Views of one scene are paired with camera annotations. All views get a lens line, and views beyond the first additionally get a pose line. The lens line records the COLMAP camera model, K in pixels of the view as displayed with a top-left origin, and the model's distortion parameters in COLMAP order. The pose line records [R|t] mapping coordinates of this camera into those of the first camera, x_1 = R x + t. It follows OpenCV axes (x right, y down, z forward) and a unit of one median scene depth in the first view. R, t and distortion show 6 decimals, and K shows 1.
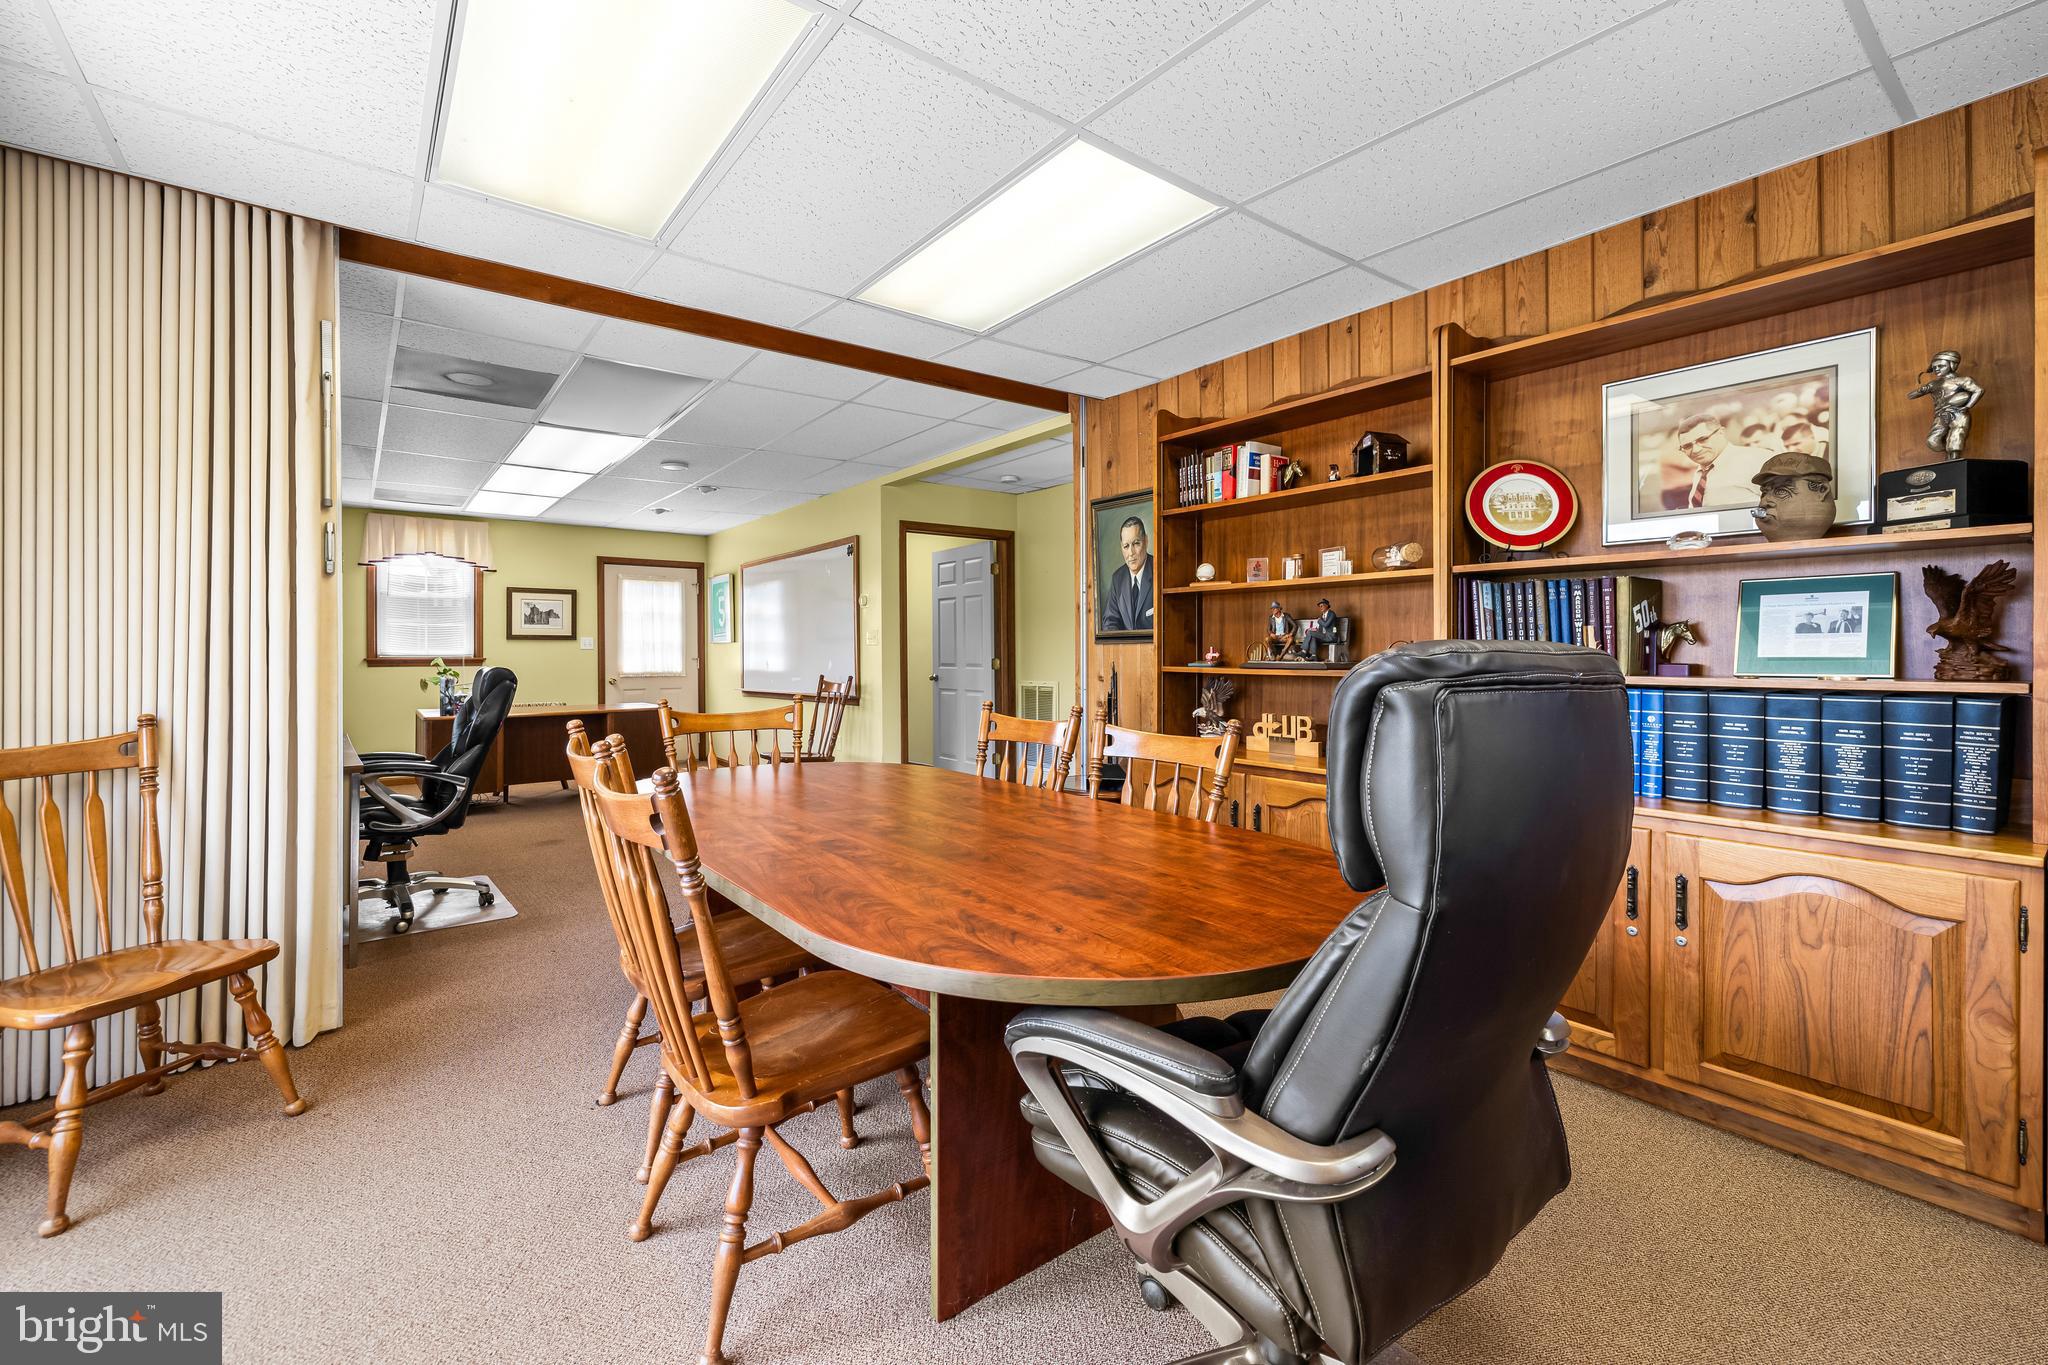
lens RADIAL K [[869.4, 0, 1014.5], [0, 869.4, 666.7], [0, 0, 1]] dist [-0.000532, -0.000565]
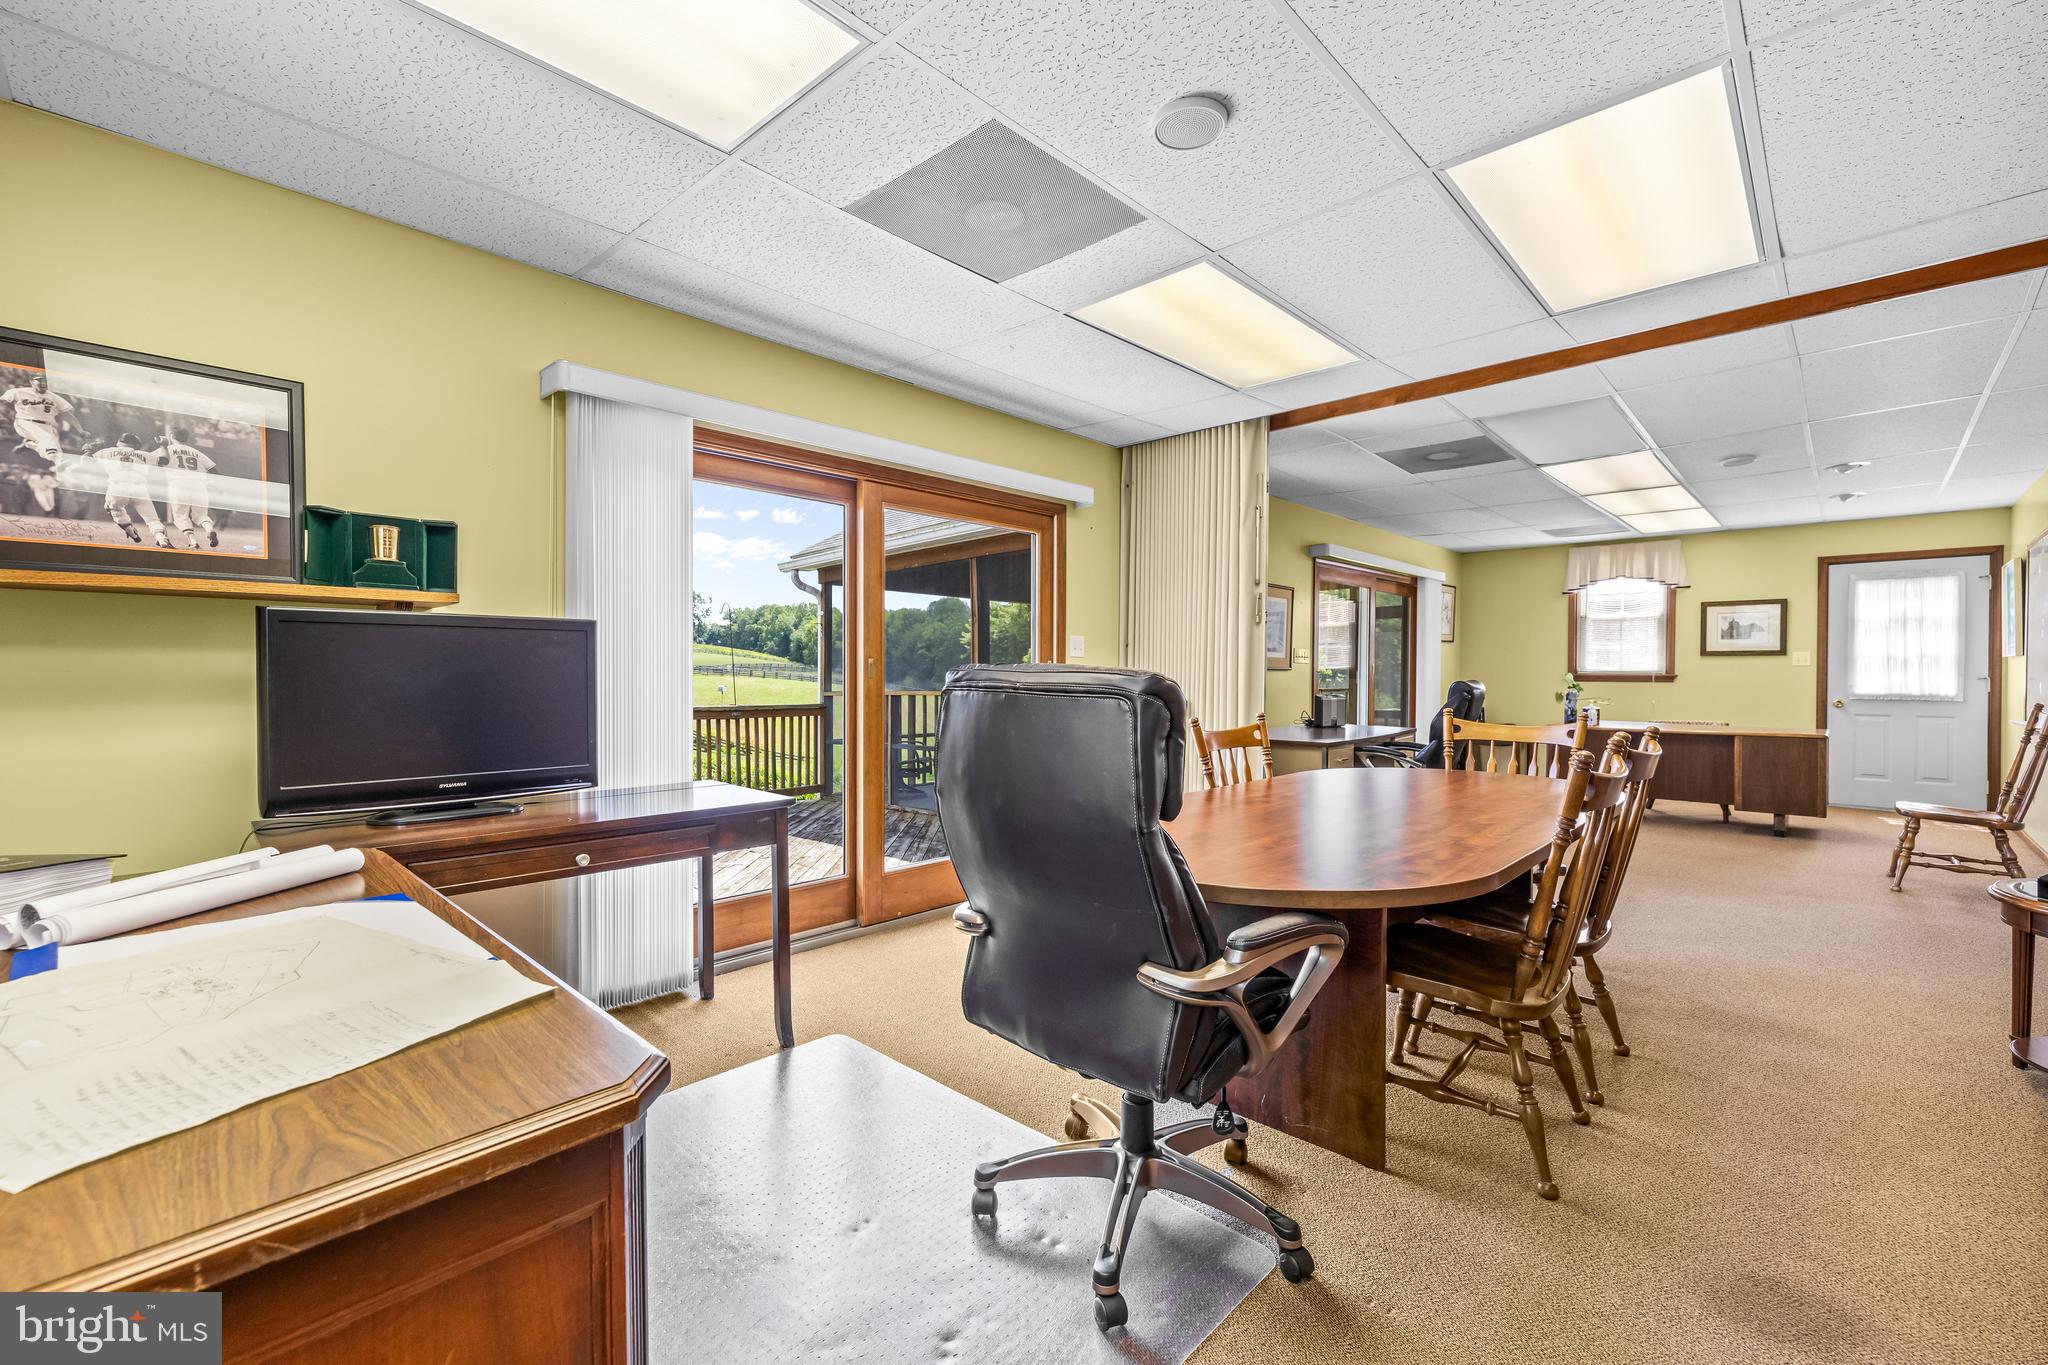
lens RADIAL K [[869.4, 0, 1014.5], [0, 869.4, 666.7], [0, 0, 1]] dist [-0.000532, -0.000565]
pose [[0.161906, -0.000521, -0.986806, 0.256426], [-0.016521, 0.999858, -0.003238, -0.003231], [0.986668, 0.016827, 0.161875, 0.085496]]
